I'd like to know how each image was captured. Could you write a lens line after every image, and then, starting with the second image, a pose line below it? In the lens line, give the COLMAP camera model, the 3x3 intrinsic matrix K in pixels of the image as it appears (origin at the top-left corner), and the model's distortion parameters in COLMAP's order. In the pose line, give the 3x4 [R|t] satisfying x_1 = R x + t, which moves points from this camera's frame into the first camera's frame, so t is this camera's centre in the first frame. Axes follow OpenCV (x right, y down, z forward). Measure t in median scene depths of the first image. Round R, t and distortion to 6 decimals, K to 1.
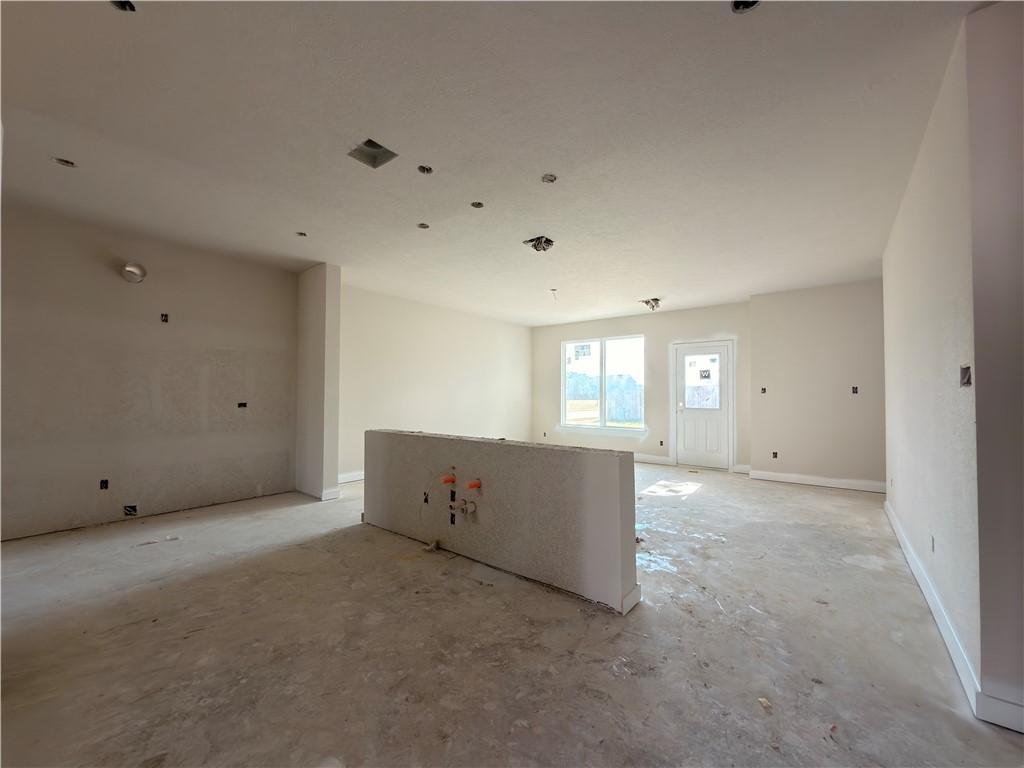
lens RADIAL K [[410.7, 0, 511.0], [0, 410.7, 384.4], [0, 0, 1]] dist [0.000559, -0.000174]
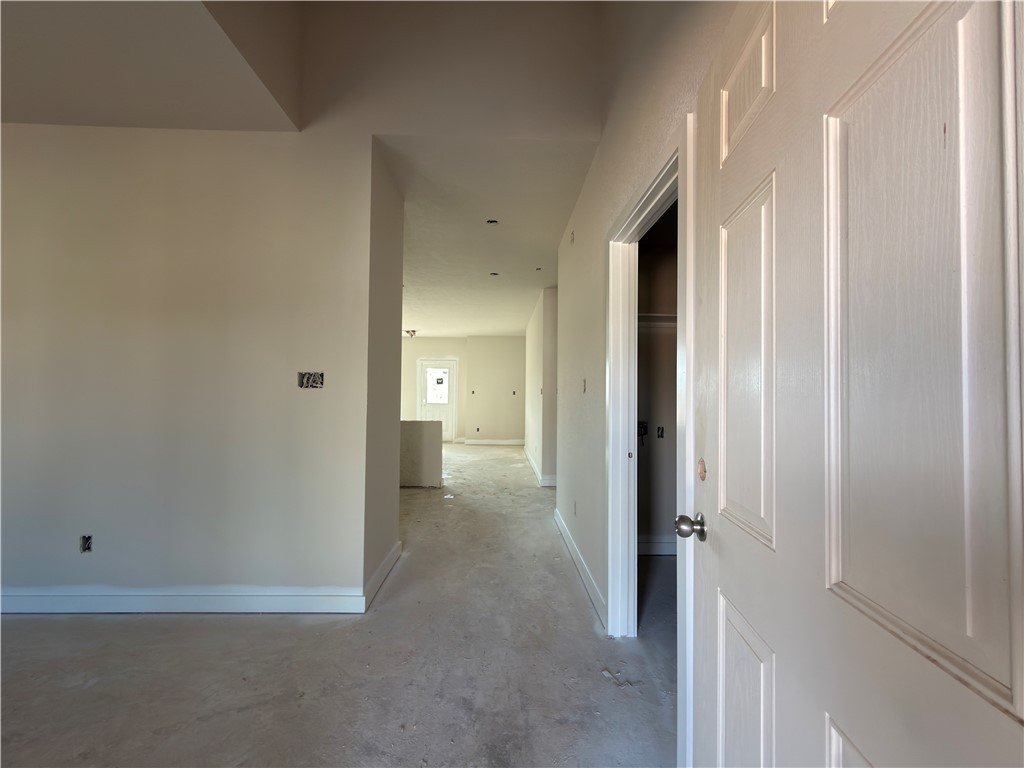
lens RADIAL K [[410.7, 0, 511.9], [0, 410.7, 387.5], [0, 0, 1]] dist [0.000559, -0.000174]
pose [[0.765515, 0.016843, 0.643198, -0.380956], [-0.025434, 0.999668, 0.004094, -0.017880], [-0.642915, -0.019493, 0.765689, -0.433097]]
